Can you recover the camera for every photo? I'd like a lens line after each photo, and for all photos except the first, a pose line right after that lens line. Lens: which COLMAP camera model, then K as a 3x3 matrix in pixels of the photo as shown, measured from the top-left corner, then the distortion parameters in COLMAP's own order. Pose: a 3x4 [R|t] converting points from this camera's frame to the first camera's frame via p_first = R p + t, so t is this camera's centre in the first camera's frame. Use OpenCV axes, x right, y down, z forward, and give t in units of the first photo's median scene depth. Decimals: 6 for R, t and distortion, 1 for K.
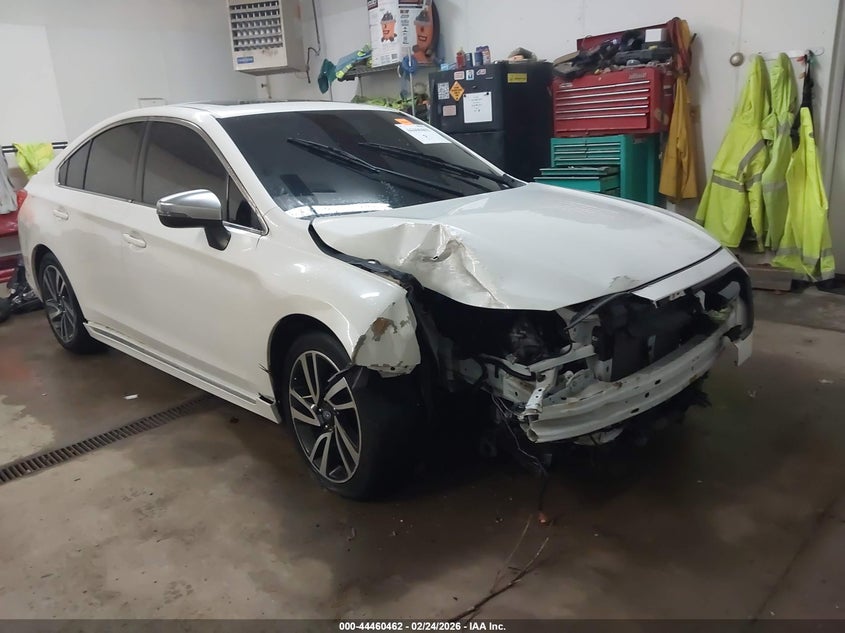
lens RADIAL K [[639.7, 0, 422.5], [0, 639.7, 316.5], [0, 0, 1]] dist [0.056329, -0.089524]
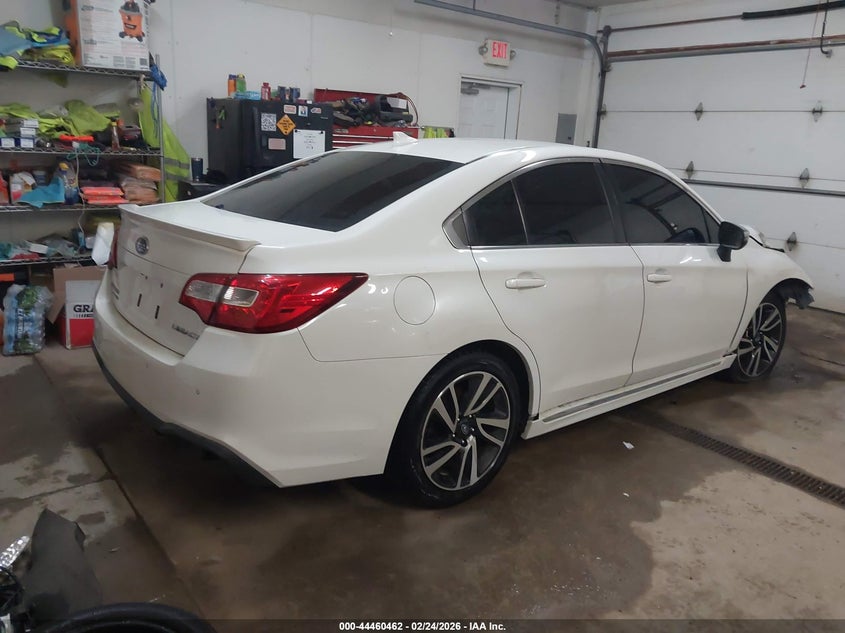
lens RADIAL K [[639.7, 0, 422.5], [0, 639.7, 316.5], [0, 0, 1]] dist [0.056329, -0.089524]
pose [[0.143252, -0.199900, 0.969288, -0.912463], [0.231610, 0.958964, 0.163541, -0.191725], [-0.962204, 0.201069, 0.183672, 0.703175]]
